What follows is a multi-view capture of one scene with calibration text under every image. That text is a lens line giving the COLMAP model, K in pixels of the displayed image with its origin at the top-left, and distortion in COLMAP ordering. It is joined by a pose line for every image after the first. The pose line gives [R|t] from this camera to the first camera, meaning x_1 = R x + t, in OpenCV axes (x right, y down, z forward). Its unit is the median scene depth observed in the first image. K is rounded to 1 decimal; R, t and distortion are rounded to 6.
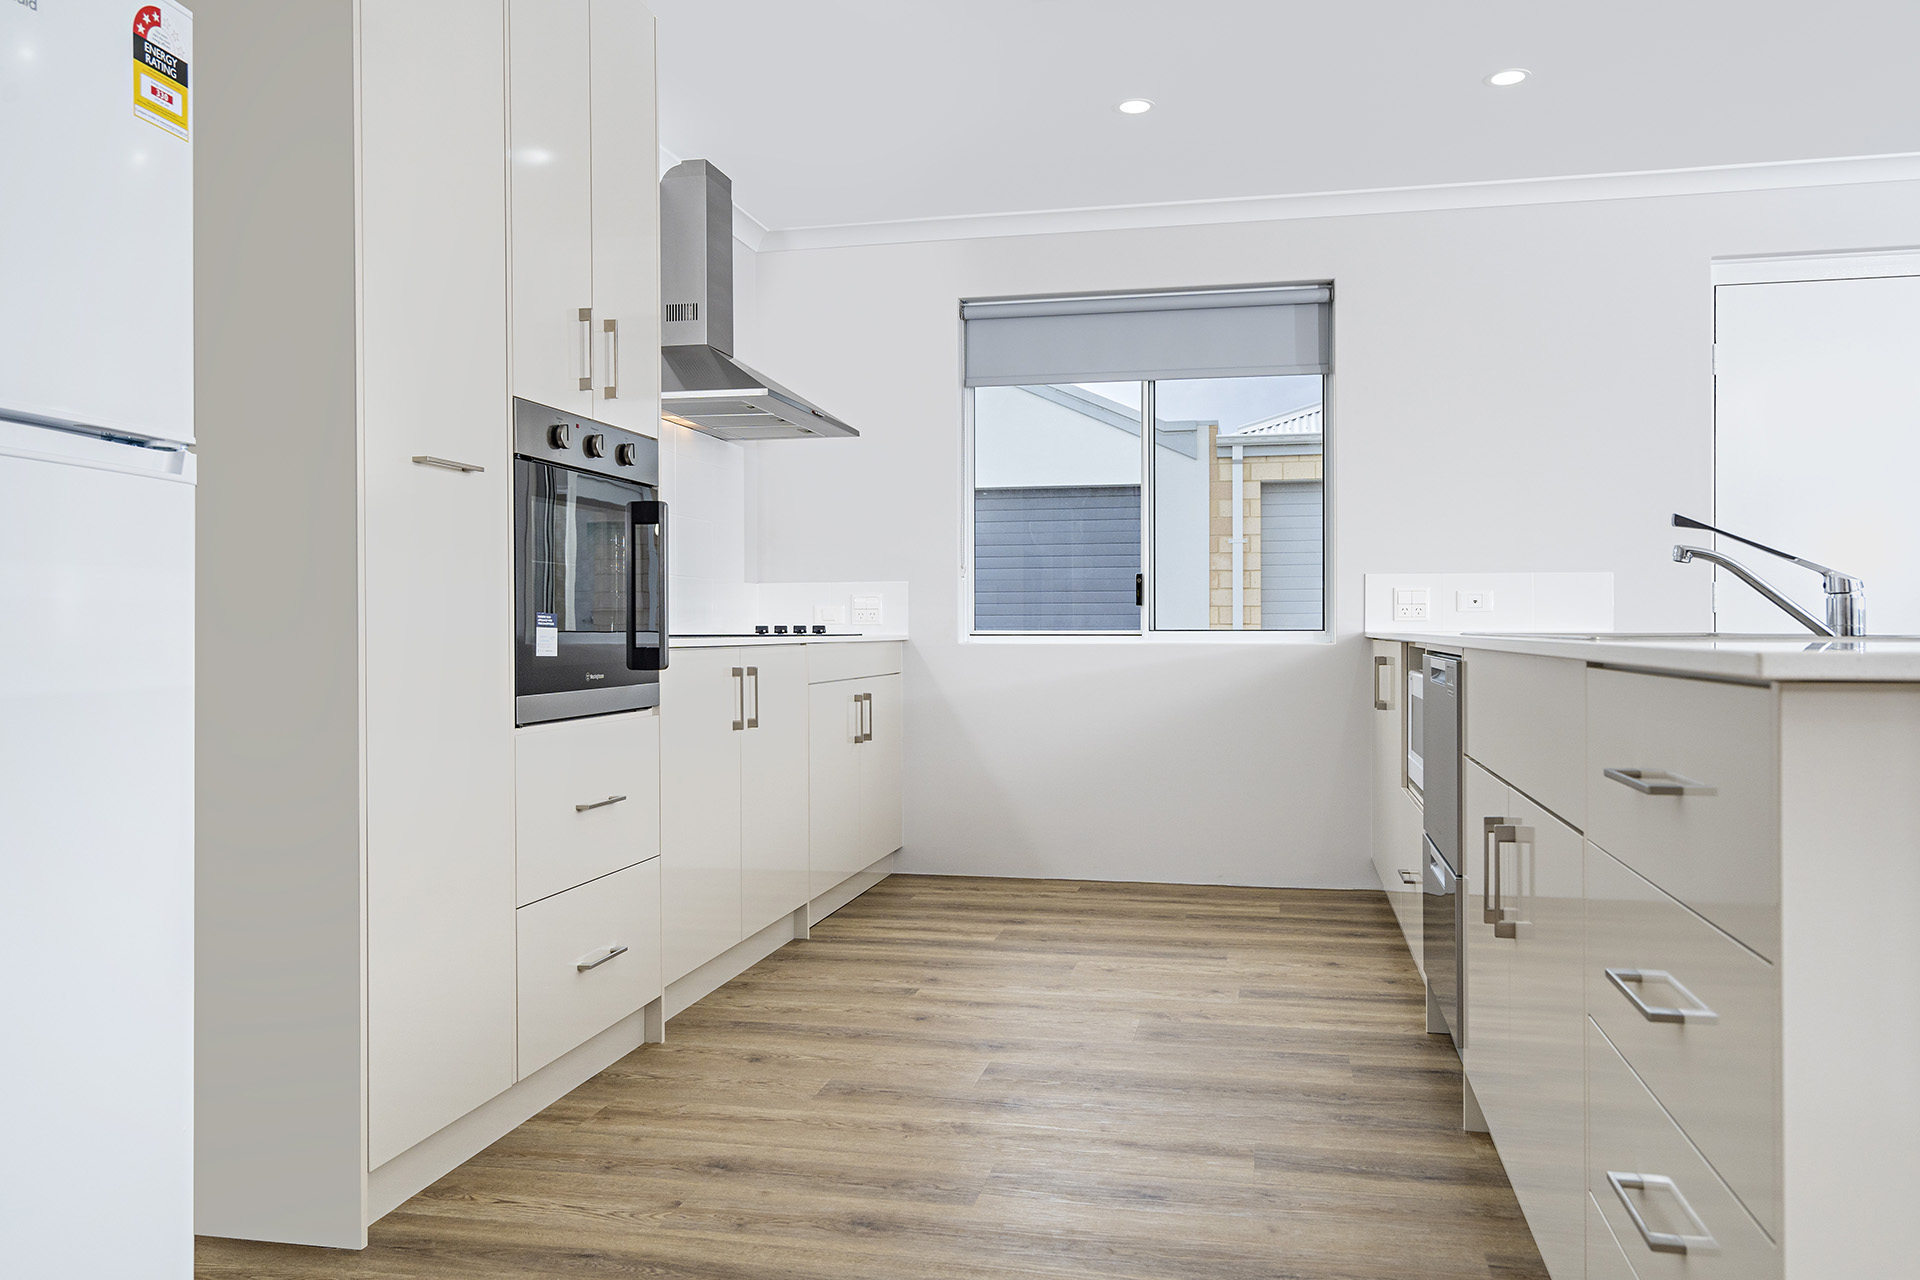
lens RADIAL K [[1373.0, 0, 973.3], [0, 1373.0, 633.8], [0, 0, 1]] dist [0.000694, -0.004521]
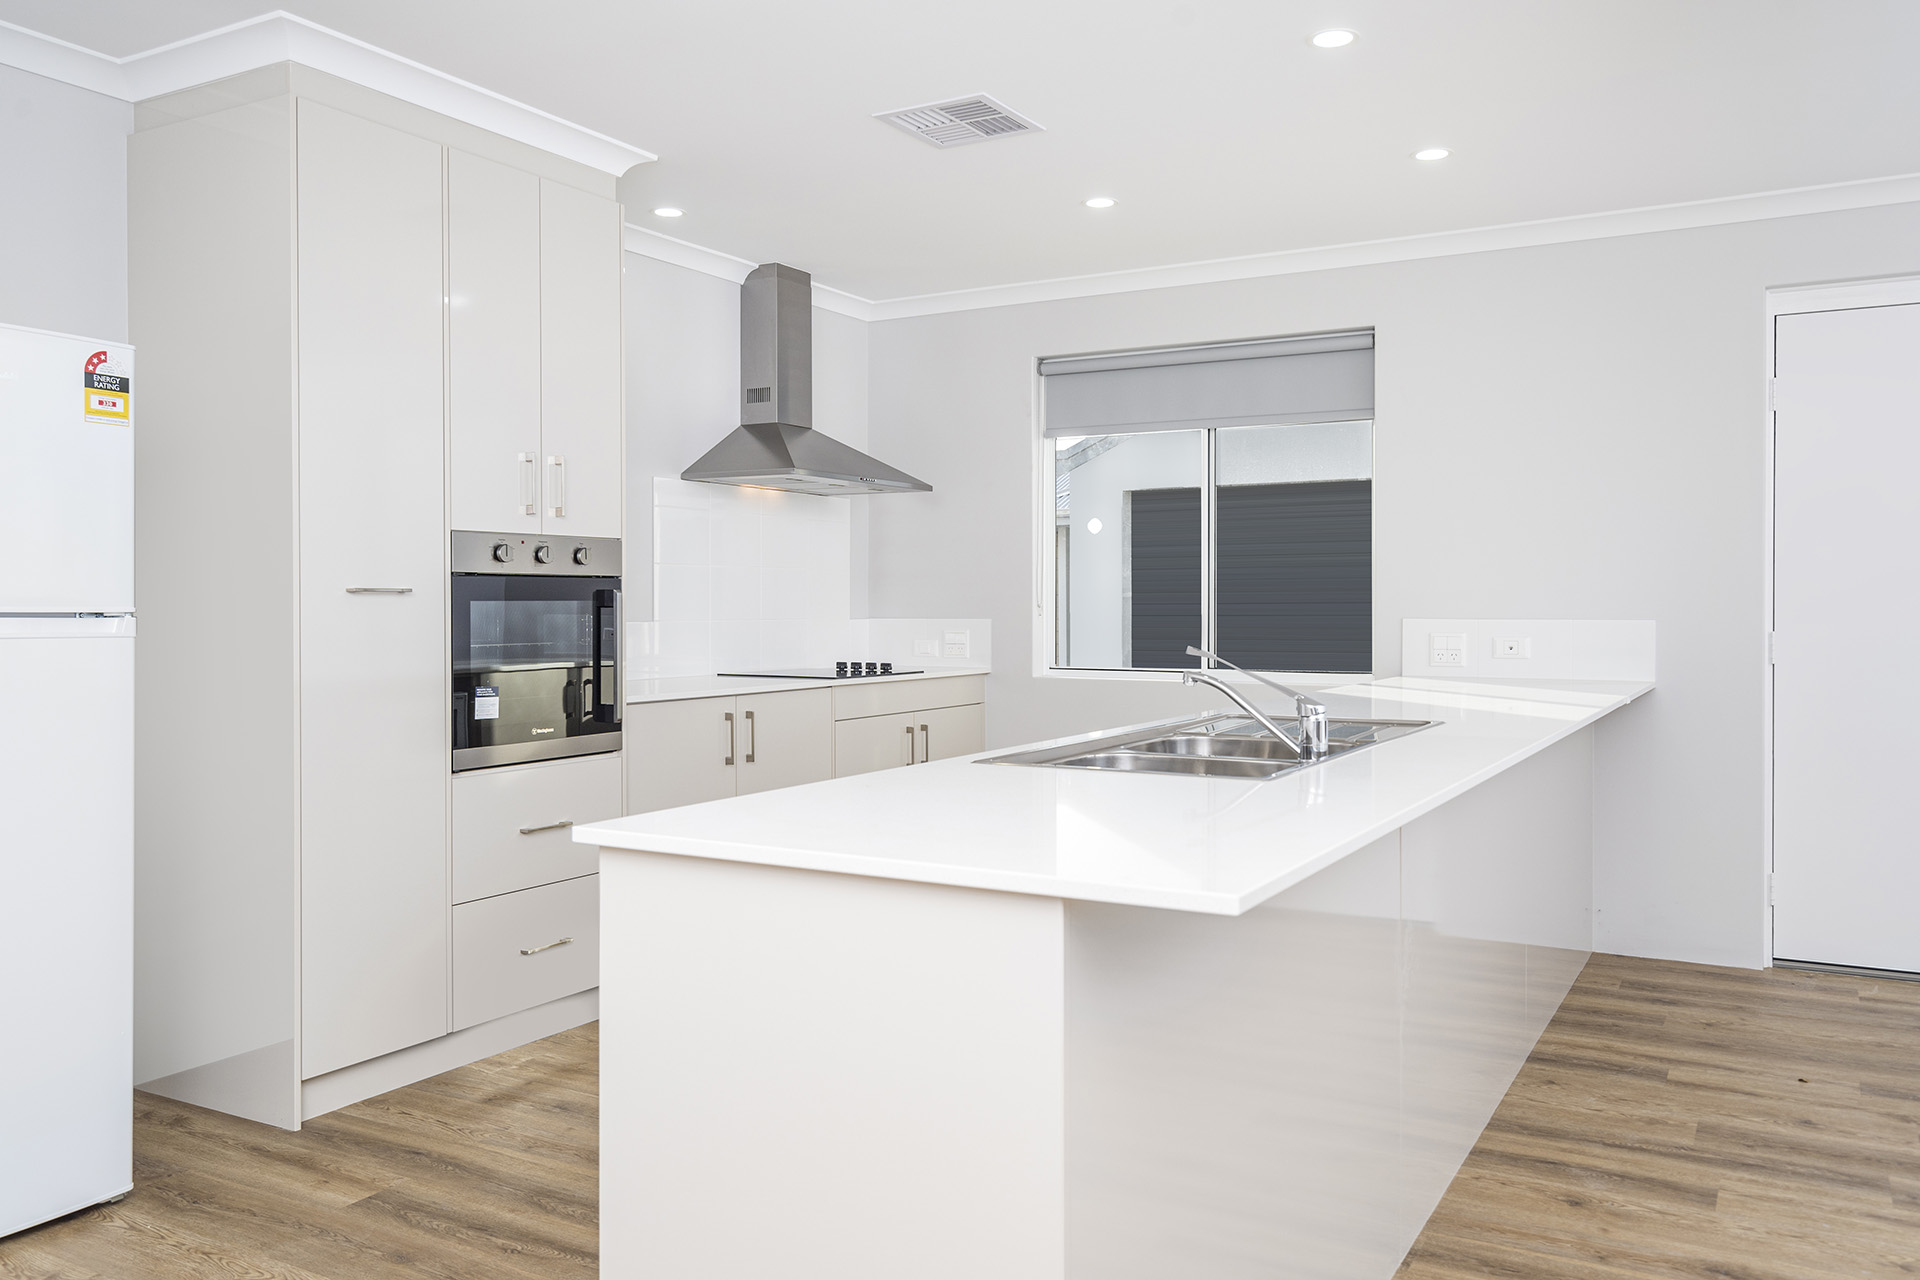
lens RADIAL K [[1457.3, 0, 960.2], [0, 1457.3, 615.8], [0, 0, 1]] dist [-0.010671, 0.002282]
pose [[0.951870, 0.004551, -0.306467, 0.583539], [-0.003108, 0.999982, 0.005194, -0.095932], [0.306485, -0.003991, 0.951867, -0.219175]]
